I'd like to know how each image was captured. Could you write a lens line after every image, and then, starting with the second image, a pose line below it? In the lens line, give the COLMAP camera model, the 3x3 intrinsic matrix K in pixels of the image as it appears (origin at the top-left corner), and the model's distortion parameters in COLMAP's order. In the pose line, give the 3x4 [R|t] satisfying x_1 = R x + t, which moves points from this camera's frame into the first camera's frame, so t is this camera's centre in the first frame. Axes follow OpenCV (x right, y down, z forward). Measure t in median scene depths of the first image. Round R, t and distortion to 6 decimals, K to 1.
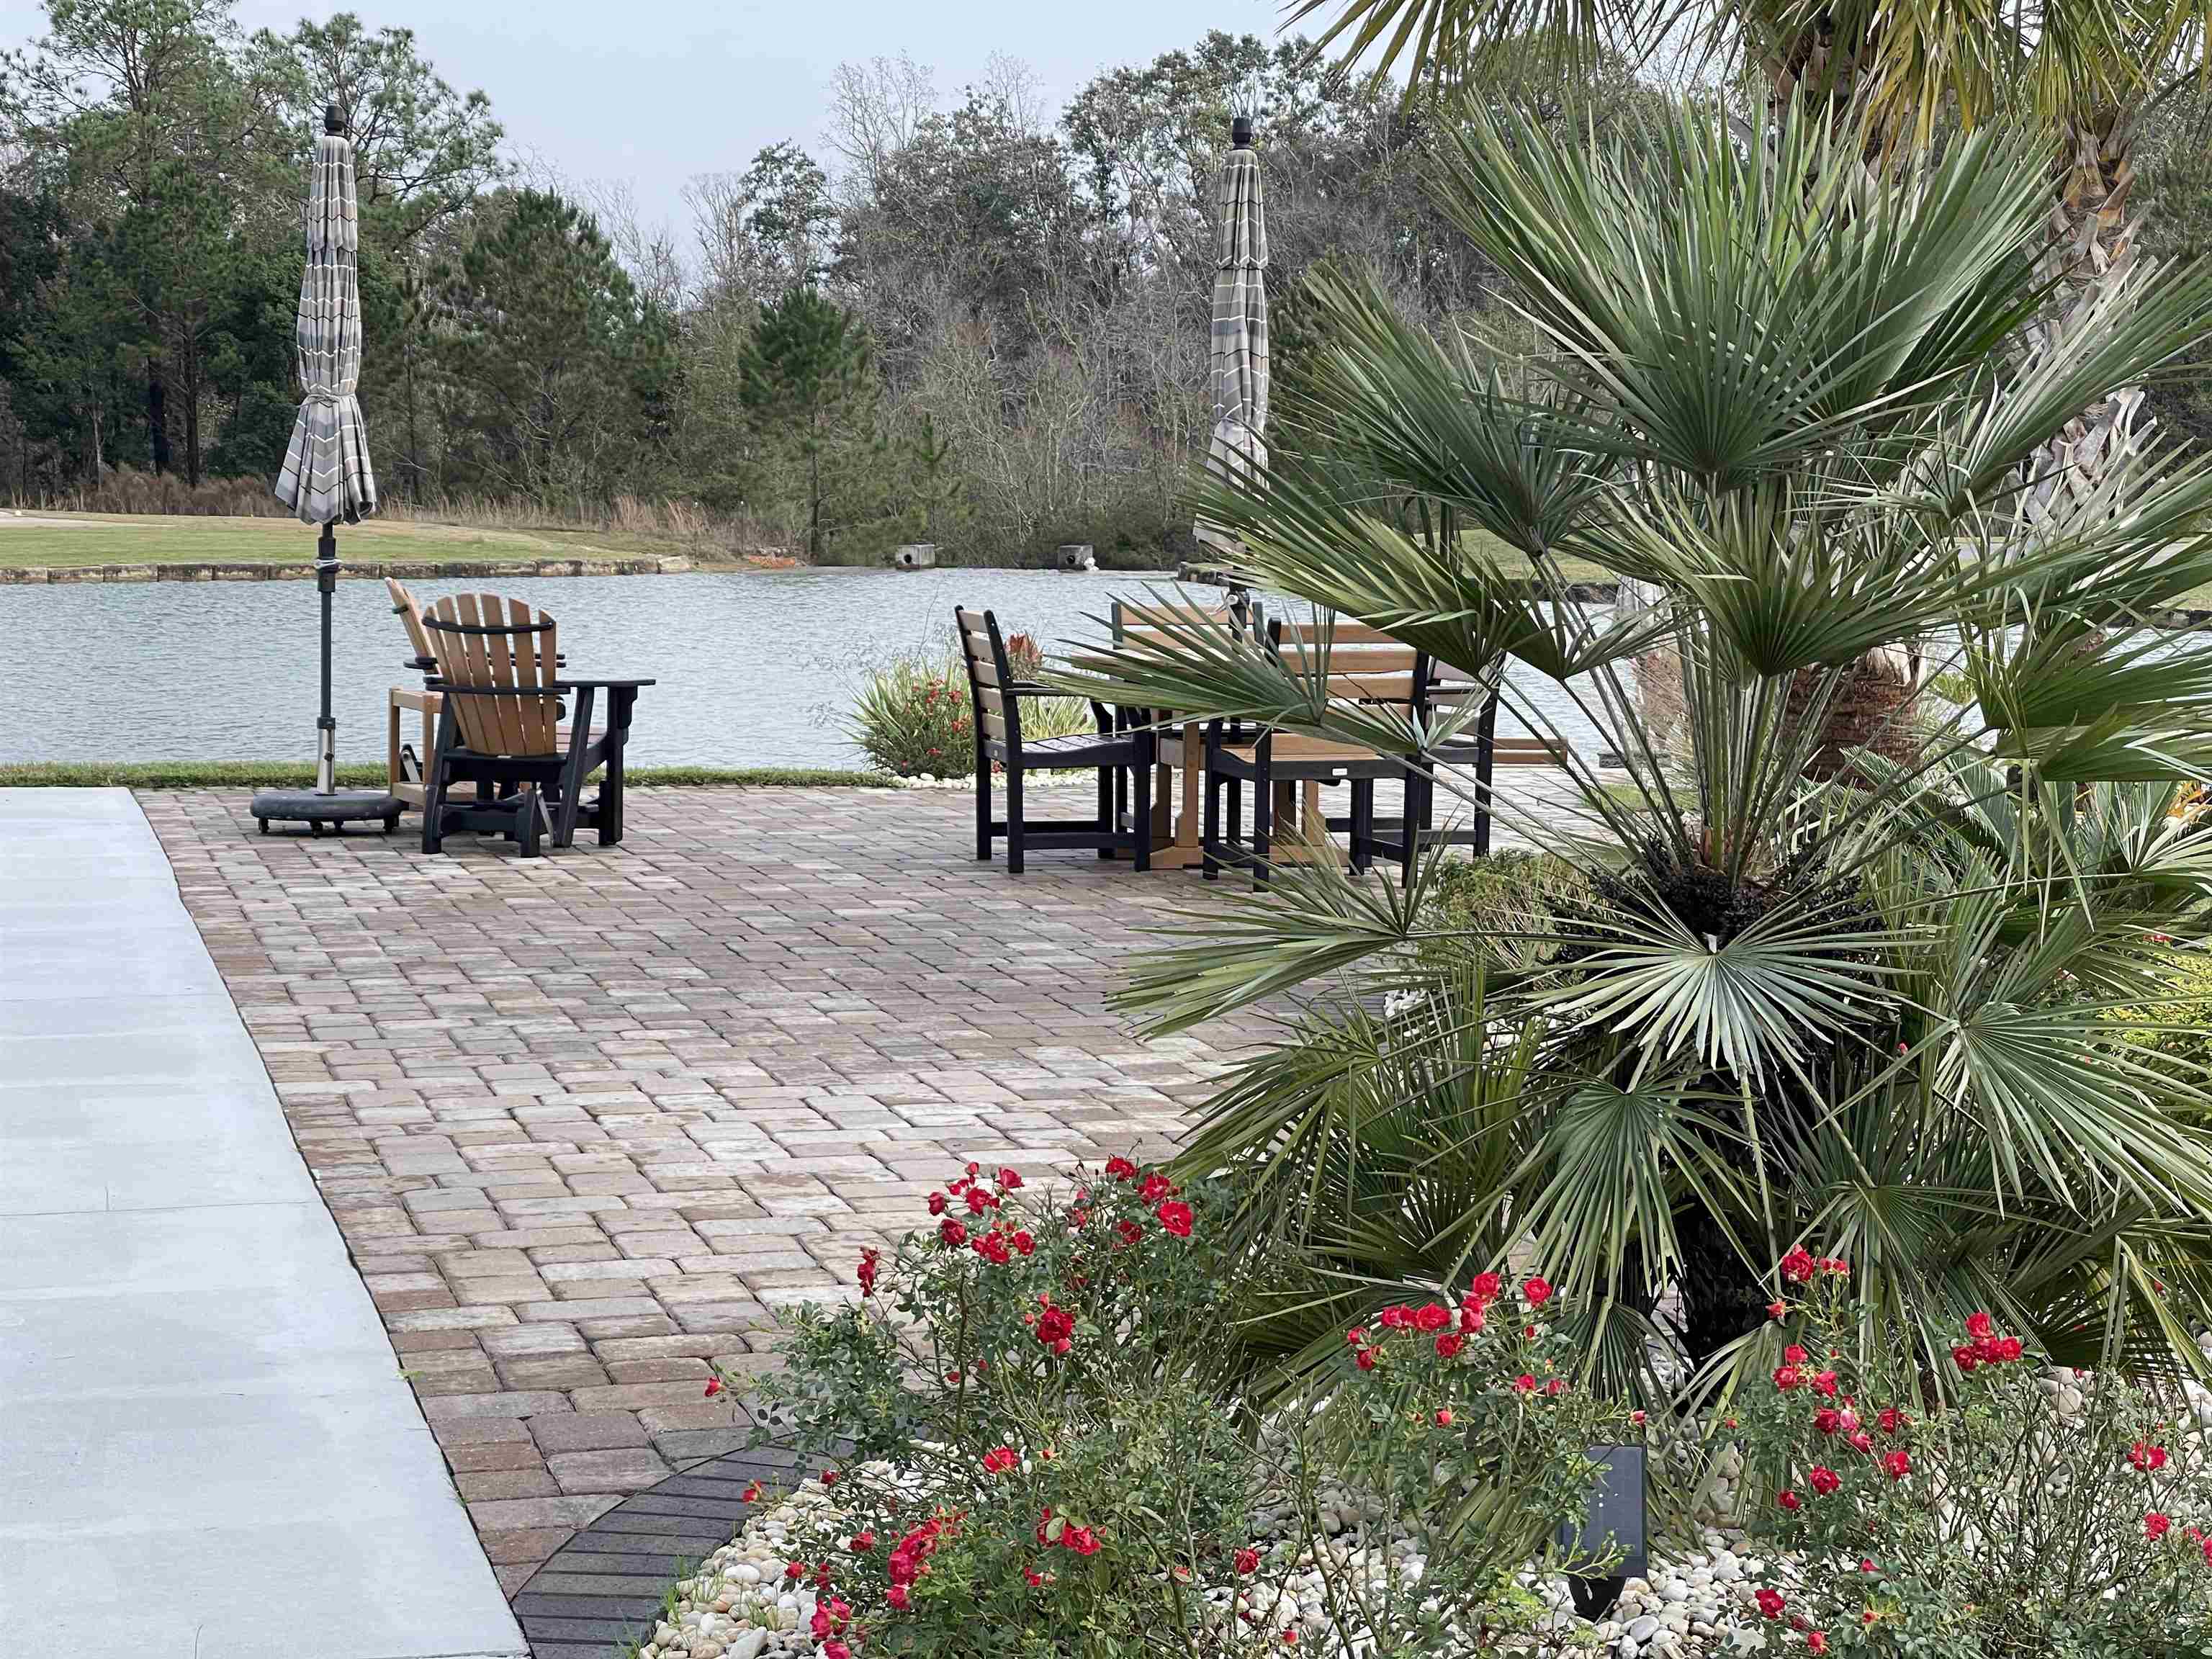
lens RADIAL K [[4123.1, 0, 1106.0], [0, 4123.1, 829.5], [0, 0, 1]] dist [0.150613, -0.068714]
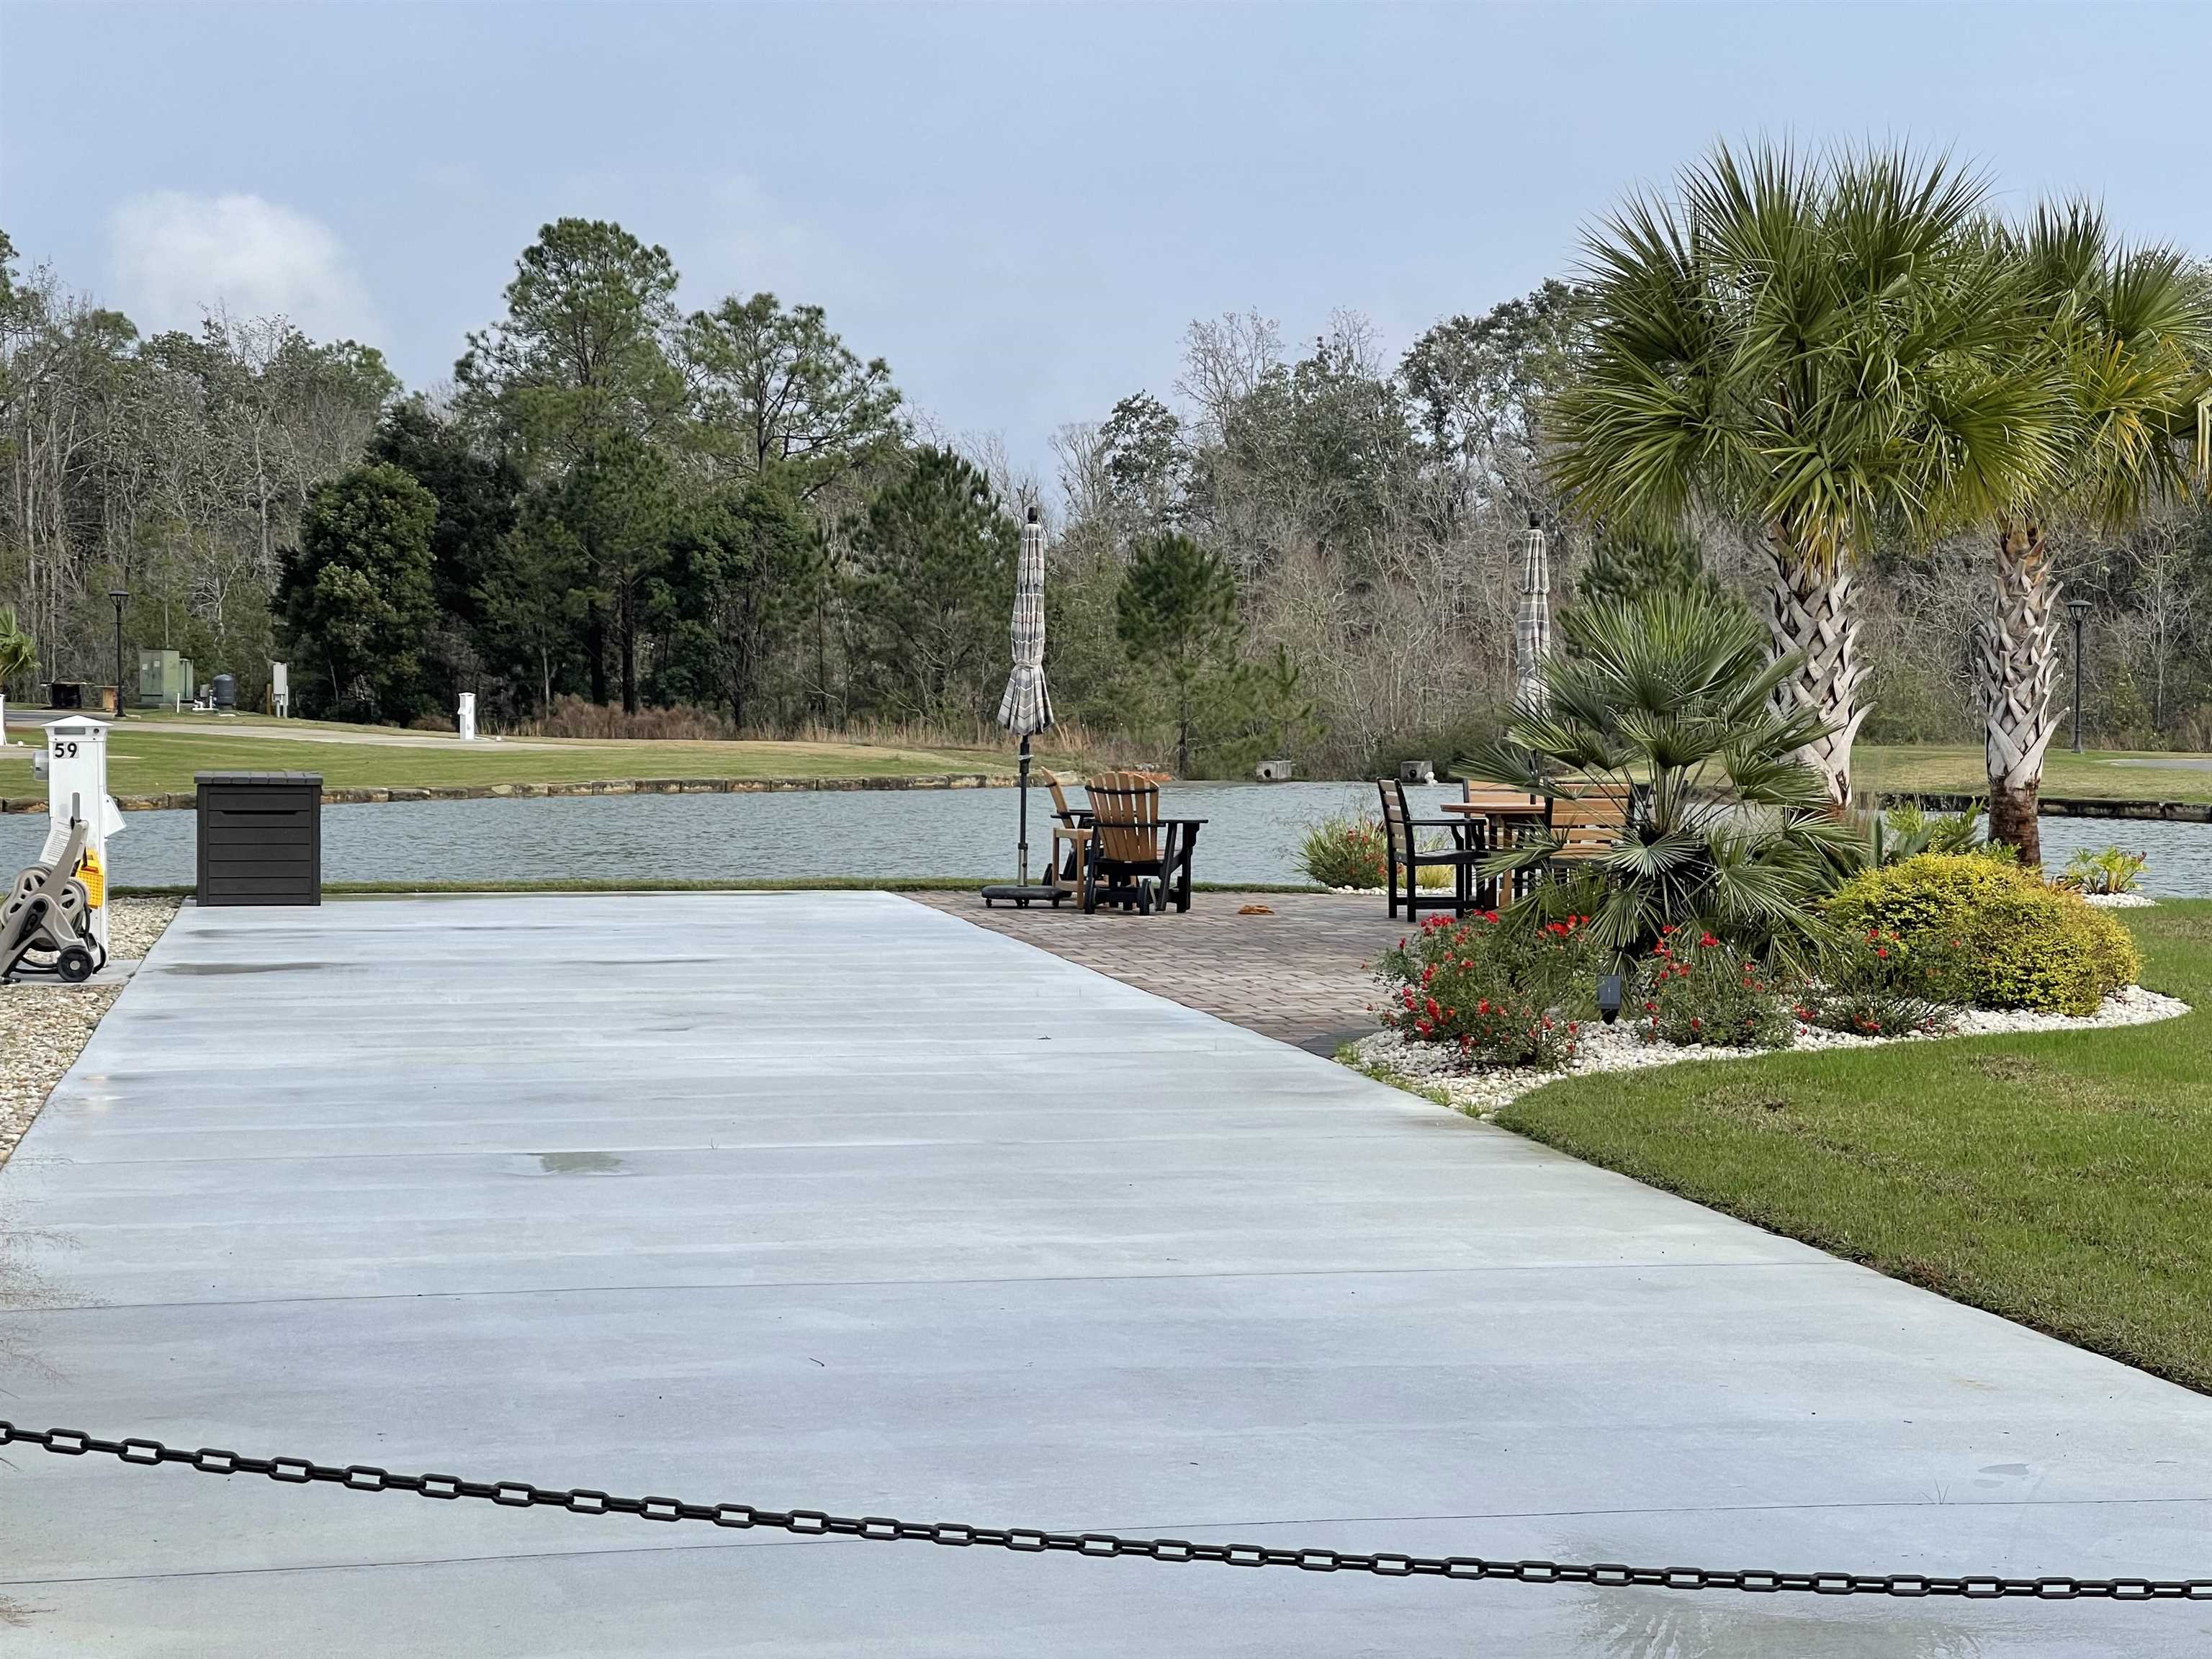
lens RADIAL K [[4129.9, 0, 1106.1], [0, 4129.9, 732.2], [0, 0, 1]] dist [0.507021, 0.007394]
pose [[0.996770, -0.003892, -0.080213, -0.001170], [-0.002291, 0.997040, -0.076845, 0.008640], [0.080274, 0.076780, 0.993811, -0.107577]]
